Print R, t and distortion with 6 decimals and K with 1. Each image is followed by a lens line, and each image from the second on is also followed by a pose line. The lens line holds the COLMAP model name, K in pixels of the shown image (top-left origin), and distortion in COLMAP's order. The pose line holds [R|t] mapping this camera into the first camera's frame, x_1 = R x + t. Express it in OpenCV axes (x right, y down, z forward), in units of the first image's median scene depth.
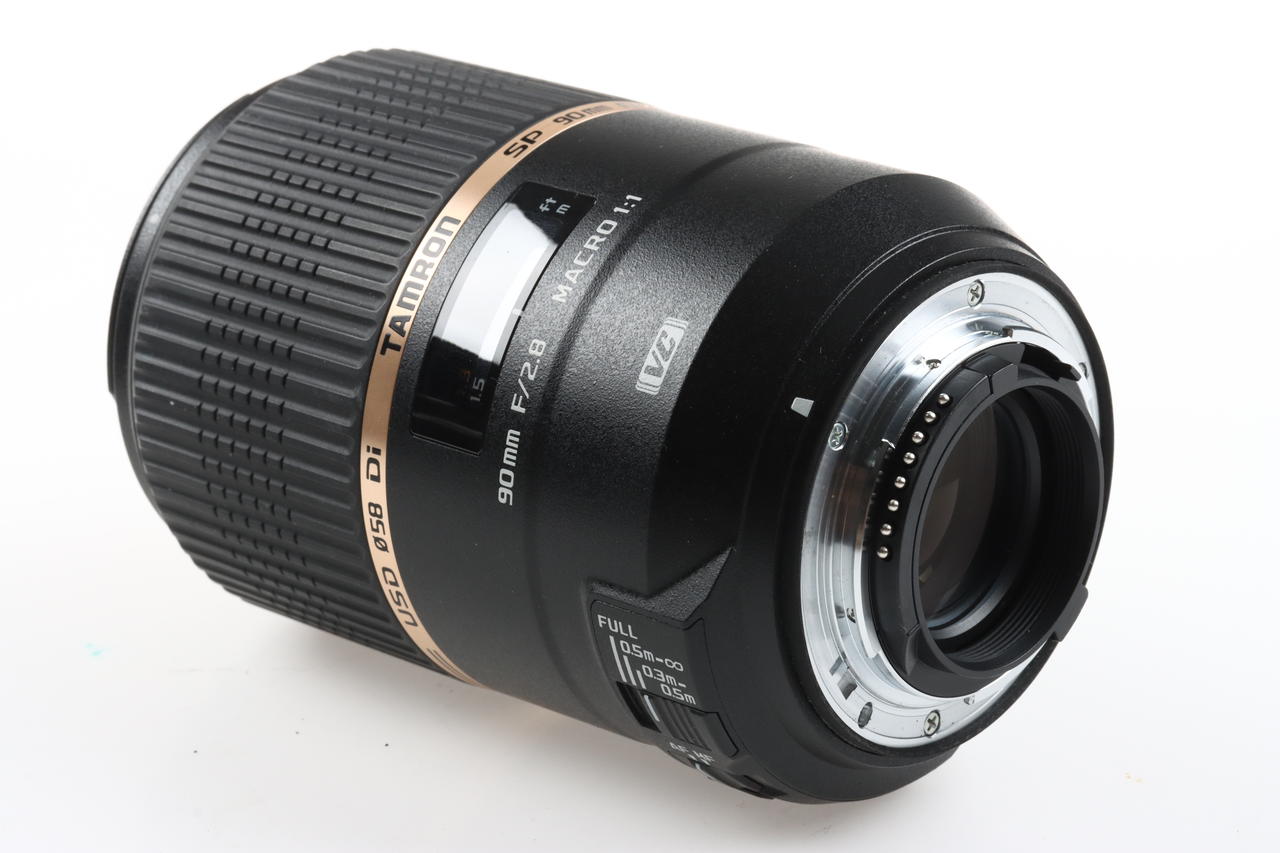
lens RADIAL K [[3524.2, 0, 639.9], [0, 3524.2, 426.8], [0, 0, 1]] dist [-0.049279, 0.000000]
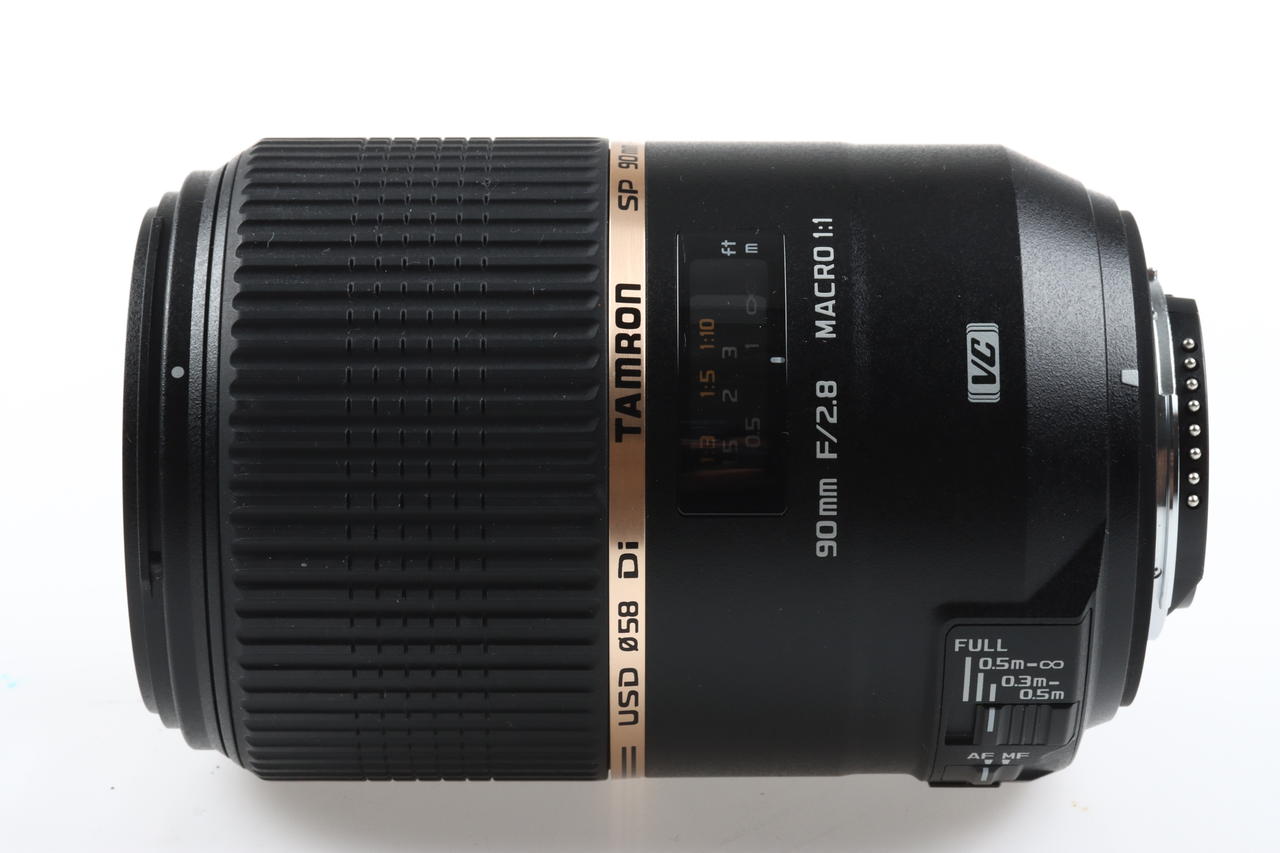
lens RADIAL K [[3524.2, 0, 640.0], [0, 3524.2, 426.0], [0, 0, 1]] dist [-0.049279, 0.000000]
pose [[0.786496, -0.231583, 0.572533, -0.615240], [0.228094, 0.970414, 0.079185, -0.099456], [-0.573932, 0.068313, 0.816049, 0.248221]]
